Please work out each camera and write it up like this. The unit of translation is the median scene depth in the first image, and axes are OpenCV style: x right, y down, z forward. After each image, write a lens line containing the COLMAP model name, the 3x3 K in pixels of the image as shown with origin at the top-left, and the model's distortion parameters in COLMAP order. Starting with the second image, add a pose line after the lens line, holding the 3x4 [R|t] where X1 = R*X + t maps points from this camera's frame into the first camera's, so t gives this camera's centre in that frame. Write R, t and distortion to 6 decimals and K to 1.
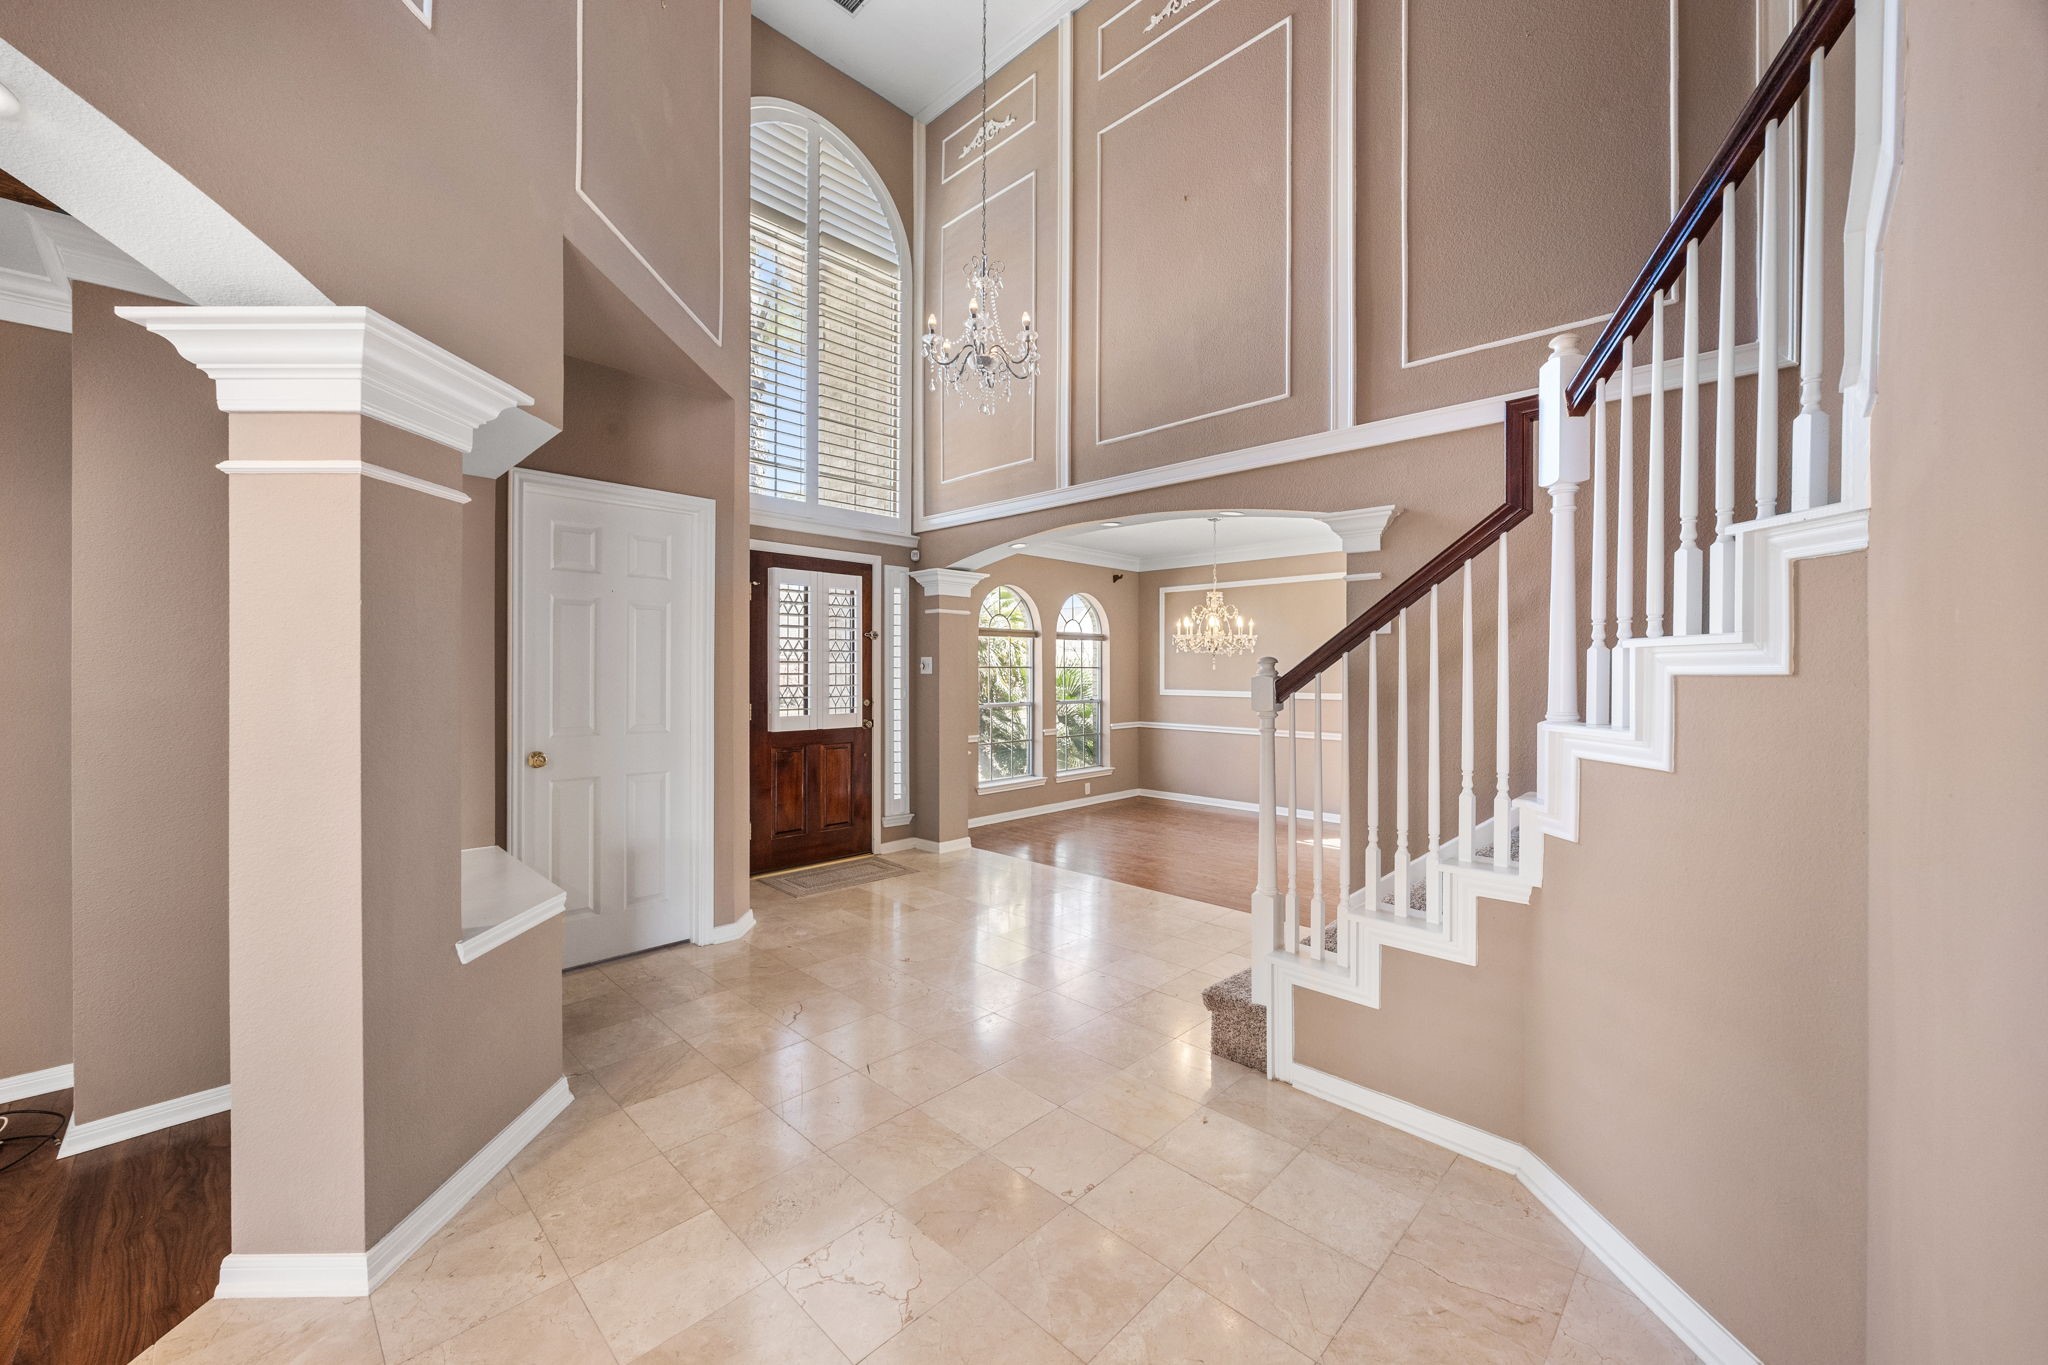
lens RADIAL K [[848.0, 0, 1009.9], [0, 848.0, 680.0], [0, 0, 1]] dist [-0.001131, -0.000069]
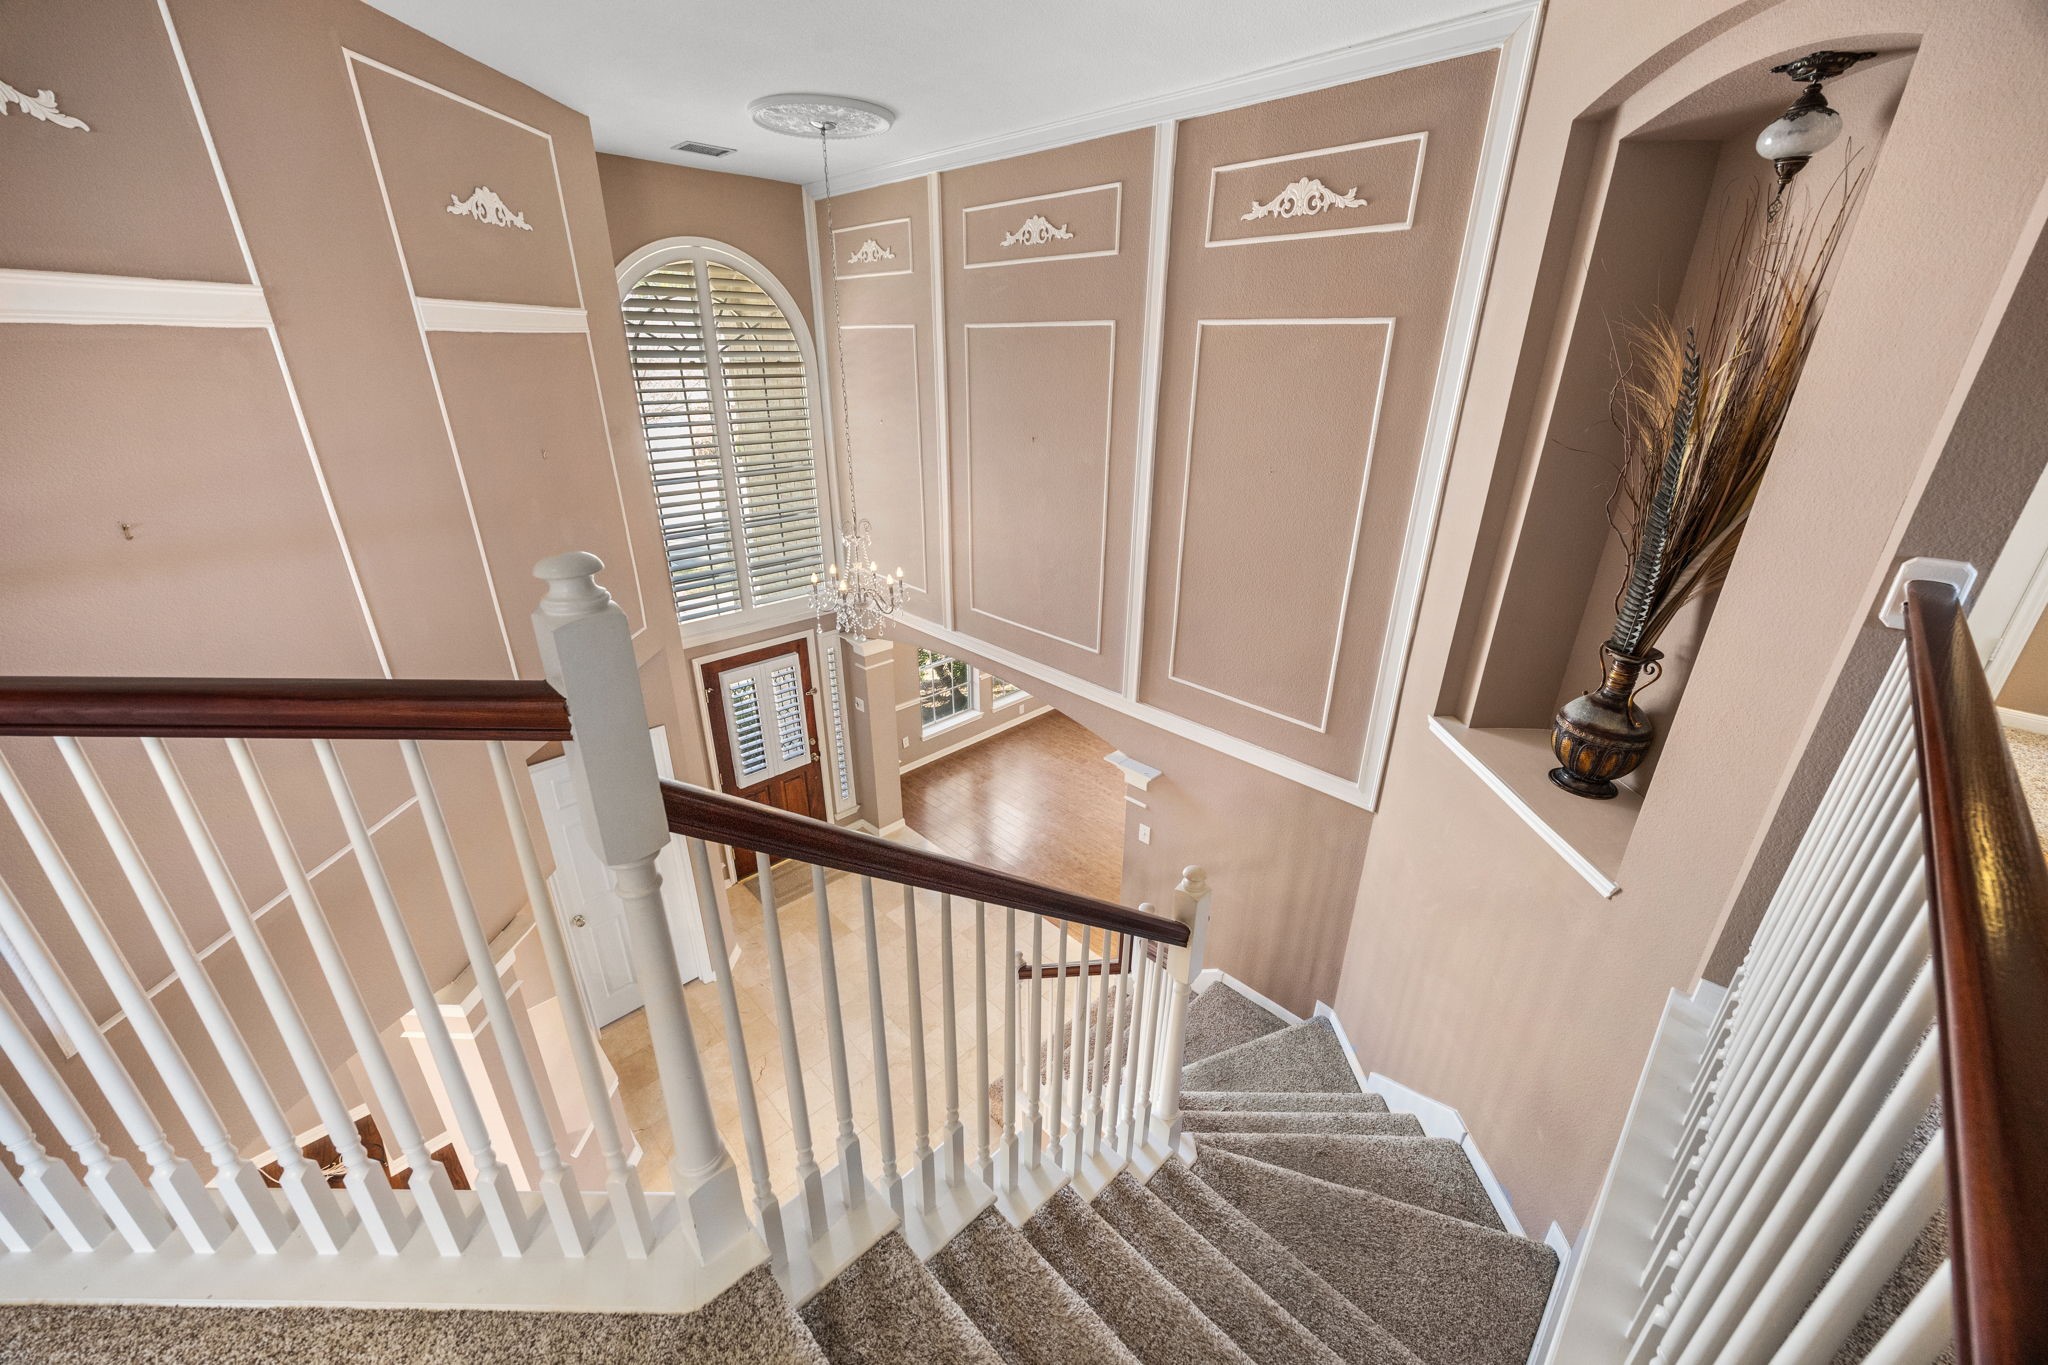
lens RADIAL K [[891.2, 0, 1035.7], [0, 891.2, 677.8], [0, 0, 1]] dist [-0.016310, -0.000142]
pose [[0.999542, 0.015277, -0.026125, 0.199806], [-0.002255, 0.898441, 0.439088, -0.650381], [0.030180, -0.438828, 0.898064, -0.150632]]
